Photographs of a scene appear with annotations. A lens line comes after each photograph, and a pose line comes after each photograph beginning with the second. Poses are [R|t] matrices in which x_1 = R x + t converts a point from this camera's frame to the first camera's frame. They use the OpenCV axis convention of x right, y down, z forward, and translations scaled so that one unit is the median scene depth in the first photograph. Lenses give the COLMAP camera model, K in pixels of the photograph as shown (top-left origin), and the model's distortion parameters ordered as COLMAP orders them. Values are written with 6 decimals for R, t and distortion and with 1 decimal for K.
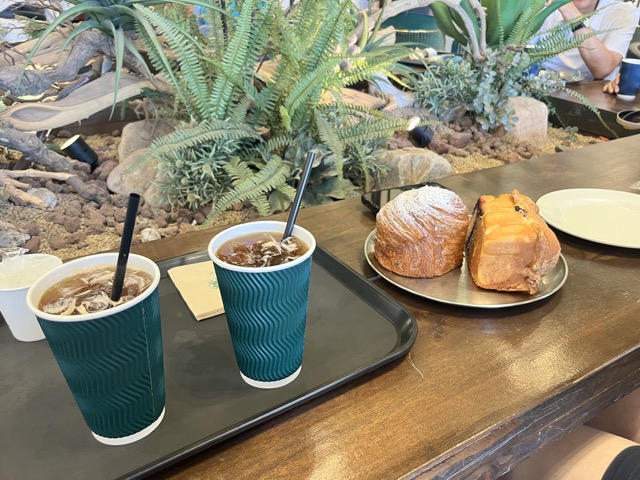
lens RADIAL K [[494.7, 0, 320.0], [0, 494.7, 240.0], [0, 0, 1]] dist [0.002543, 0.001492]
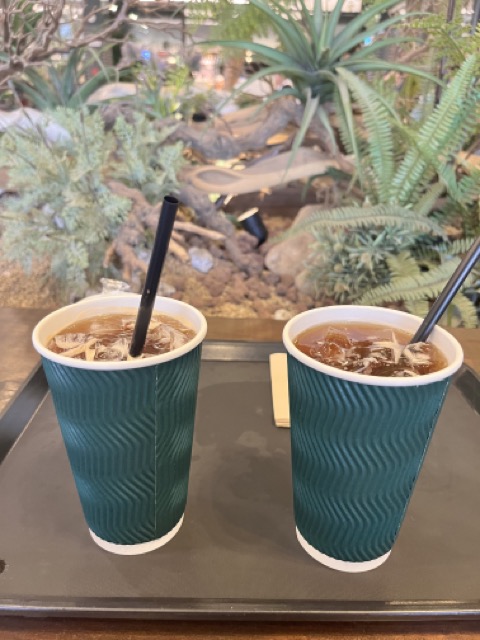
lens RADIAL K [[494.7, 0, 240.0], [0, 494.7, 320.0], [0, 0, 1]] dist [0.002543, 0.001492]
pose [[0.846061, 0.234708, -0.478637, 0.015589], [-0.266356, 0.963873, 0.001828, 0.012445], [0.461774, 0.125942, 0.878011, 0.176239]]
